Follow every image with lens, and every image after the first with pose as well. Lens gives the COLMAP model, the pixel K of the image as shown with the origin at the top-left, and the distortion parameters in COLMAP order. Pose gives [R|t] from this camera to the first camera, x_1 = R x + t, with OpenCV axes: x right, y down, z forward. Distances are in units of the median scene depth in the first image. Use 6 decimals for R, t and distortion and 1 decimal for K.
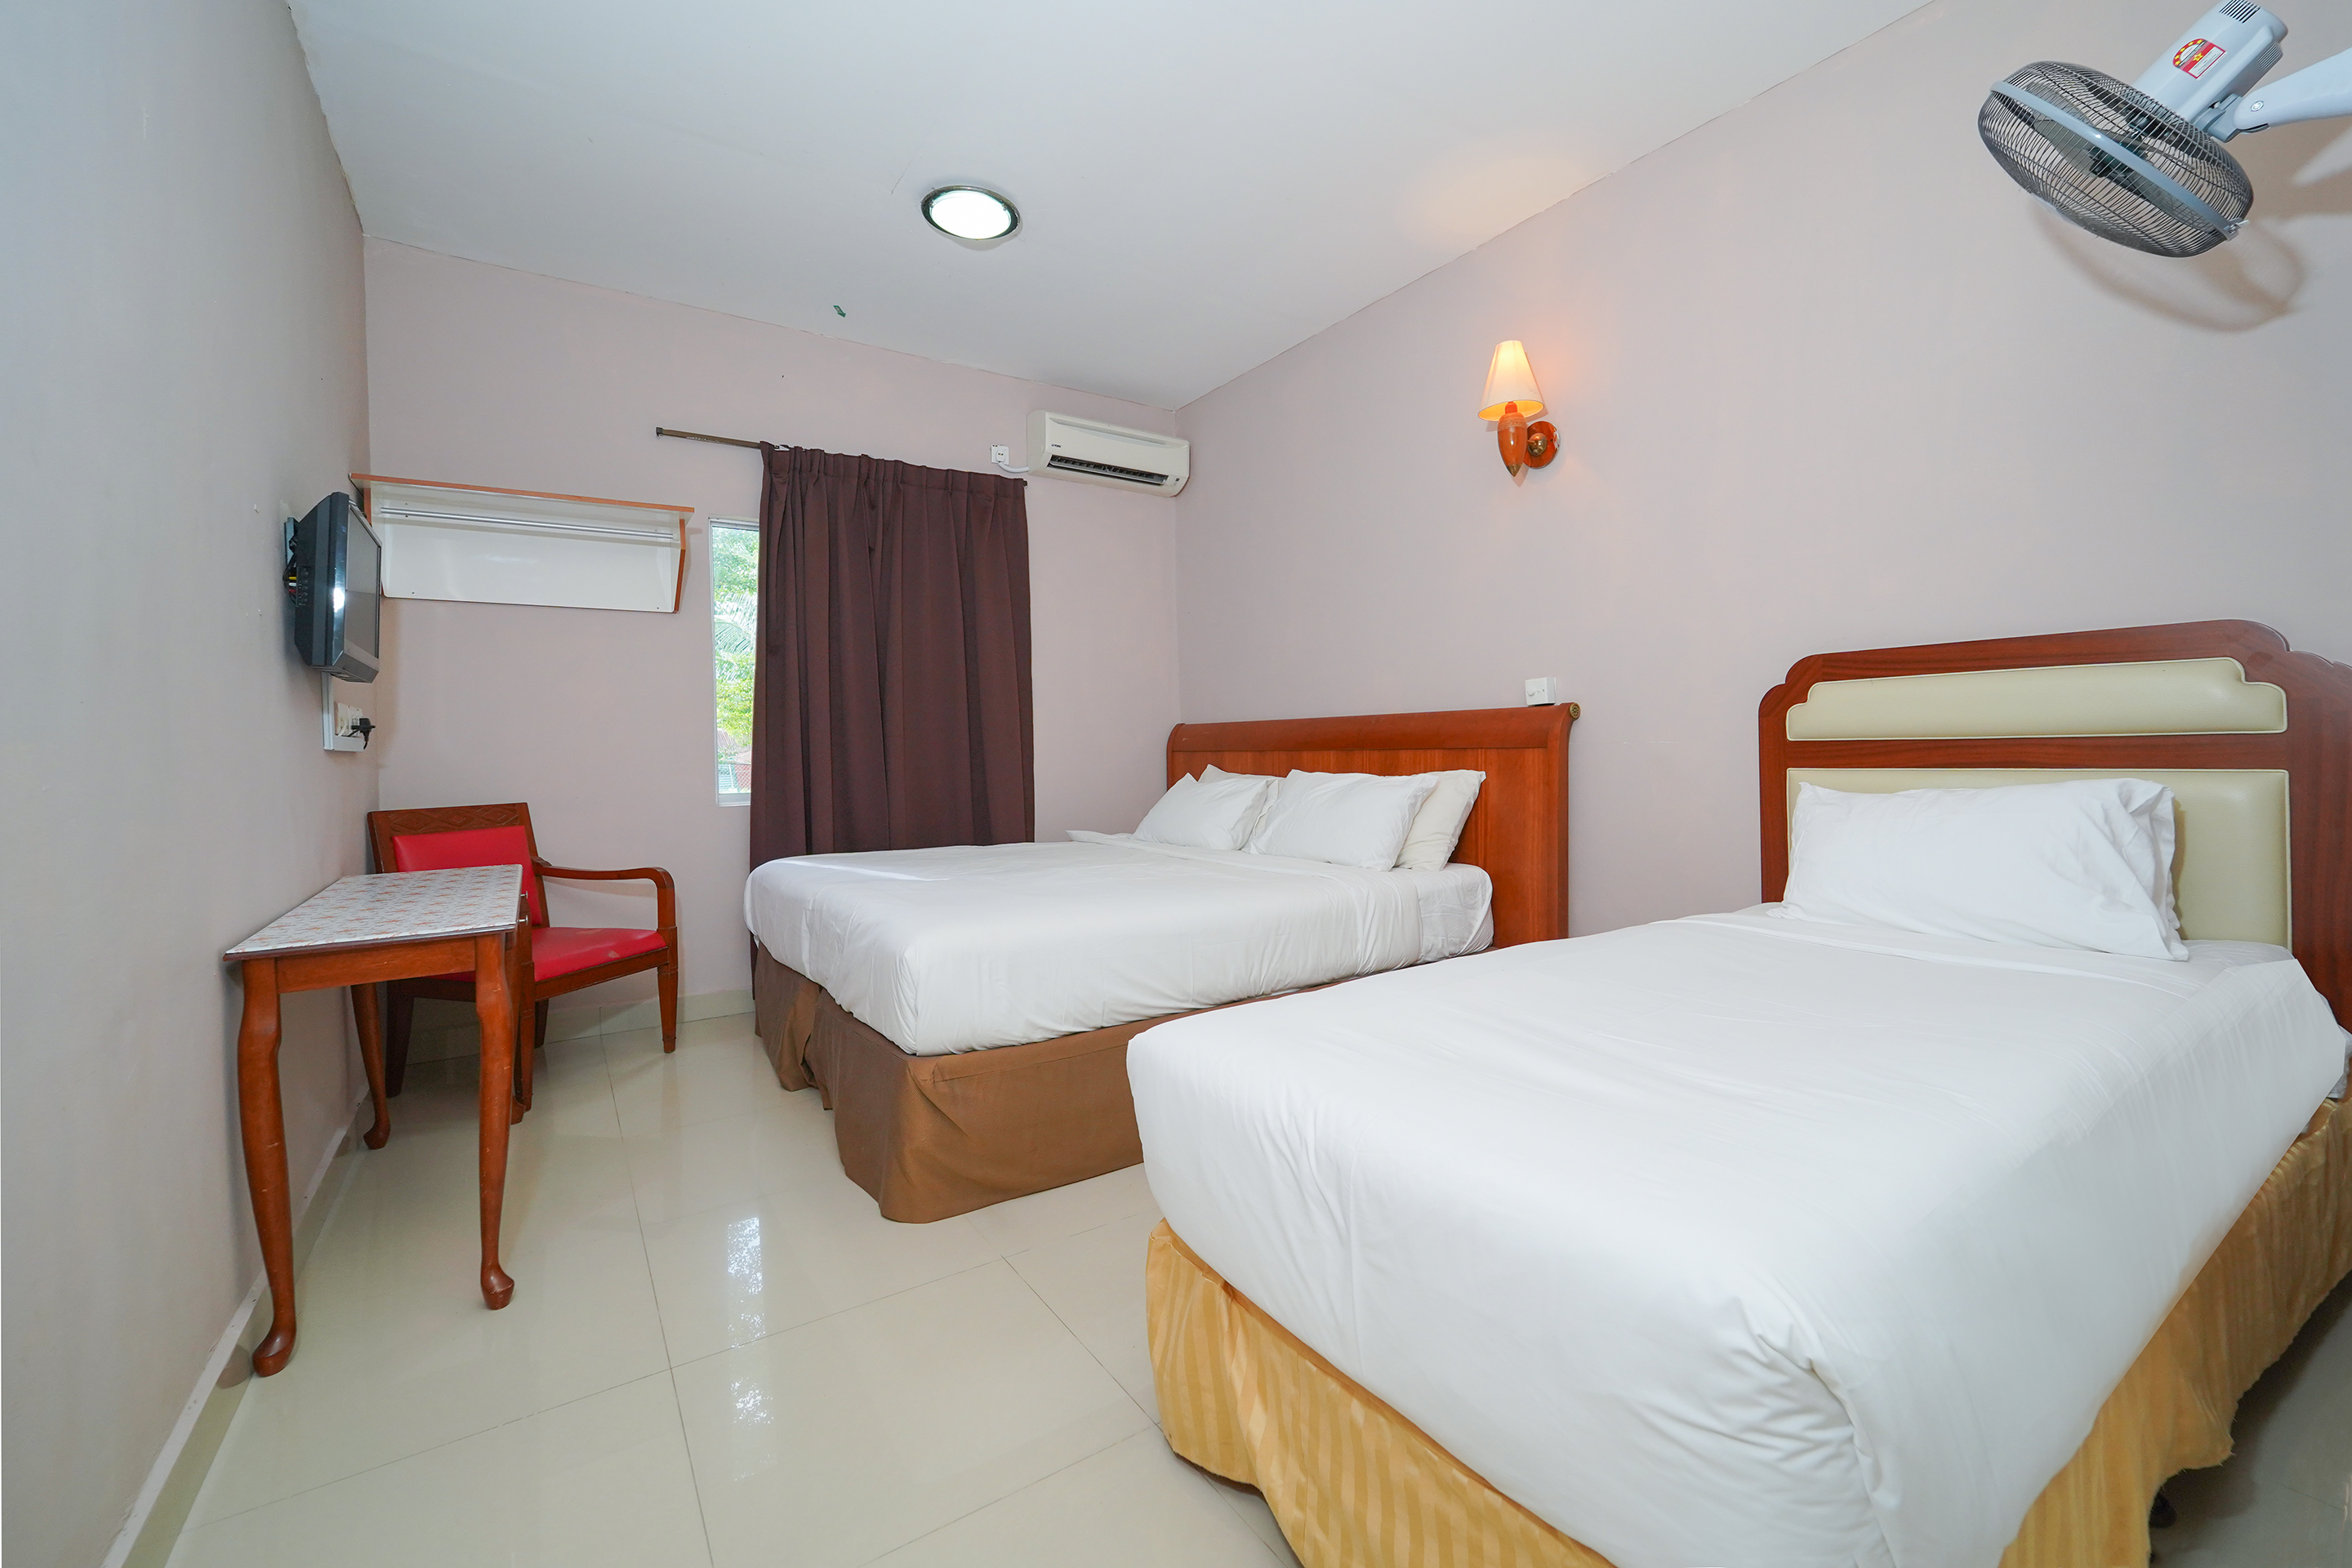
lens RADIAL K [[926.3, 0, 1176.0], [0, 926.3, 784.0], [0, 0, 1]] dist [0.040502, 0.000145]
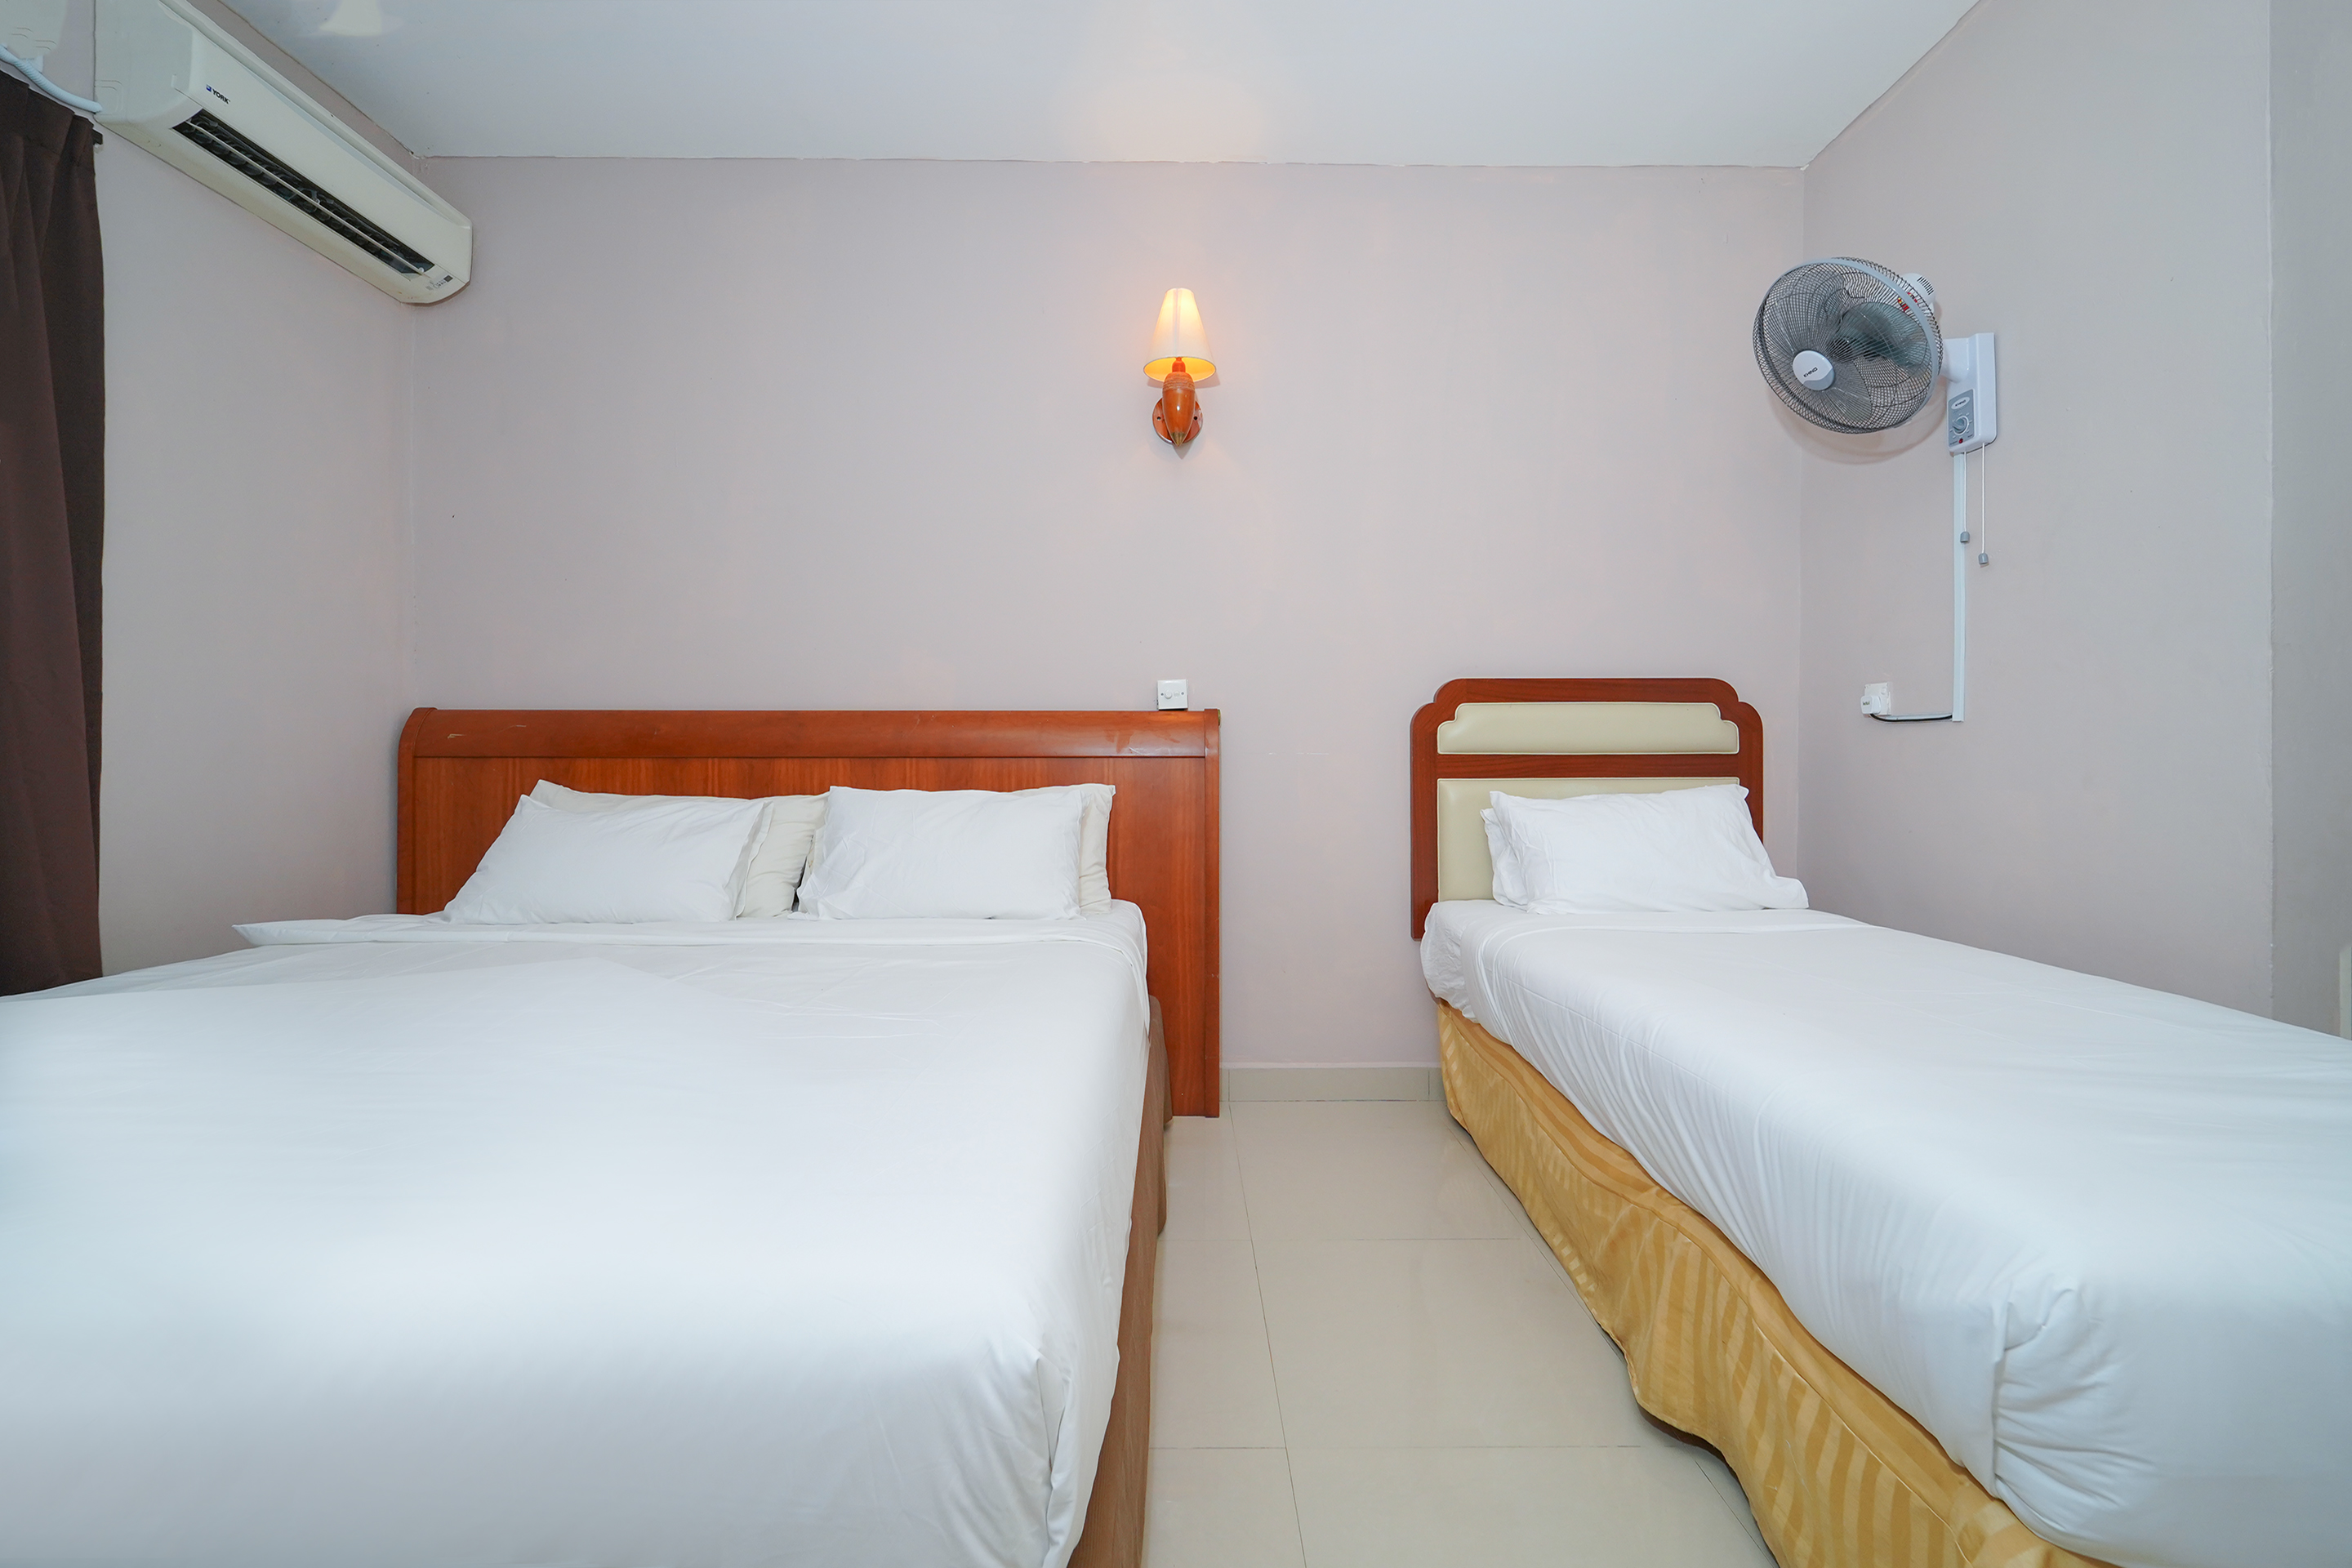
lens RADIAL K [[939.5, 0, 1176.0], [0, 939.5, 784.0], [0, 0, 1]] dist [-0.003073, -0.000189]
pose [[0.563438, -0.013288, 0.826052, -0.358822], [0.023304, 0.999728, 0.000187, -0.014243], [-0.825830, 0.019145, 0.563595, 0.510164]]
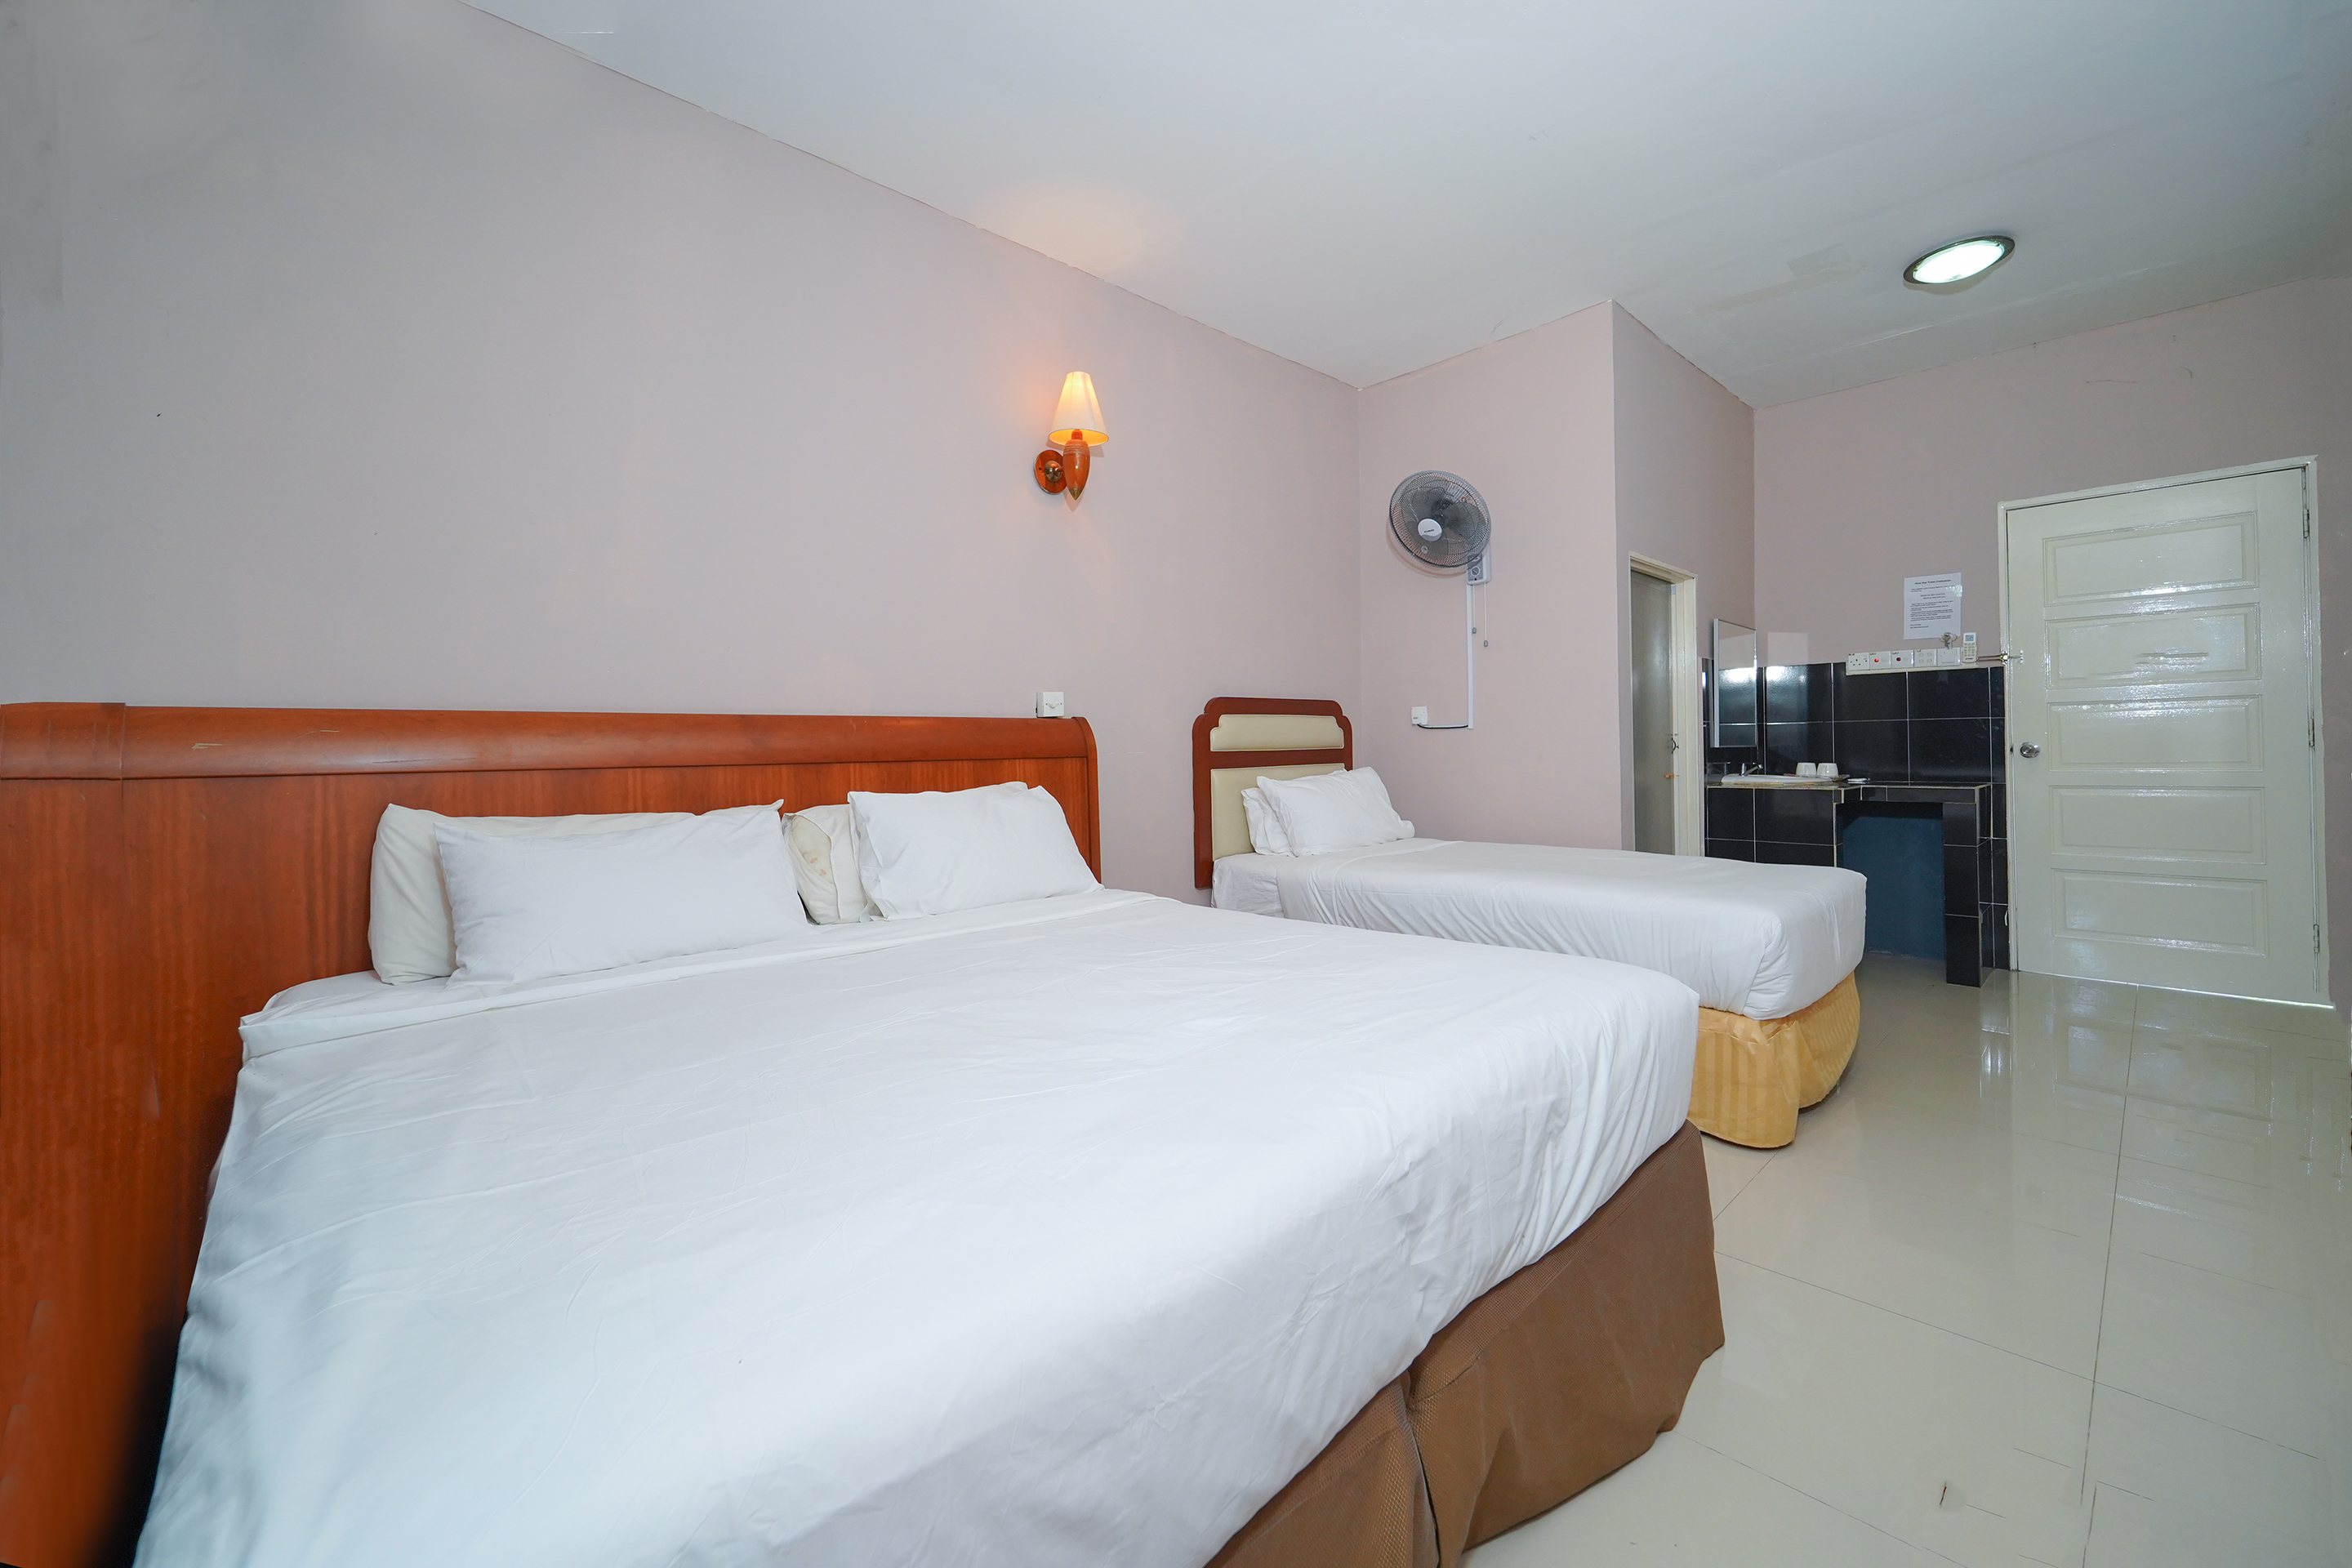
lens RADIAL K [[926.3, 0, 1176.0], [0, 926.3, 784.0], [0, 0, 1]] dist [0.040502, 0.000145]
pose [[-0.145258, -0.019457, 0.989202, -0.680175], [0.058416, 0.997894, 0.028206, -0.031258], [-0.987668, 0.061883, -0.143816, 1.032140]]
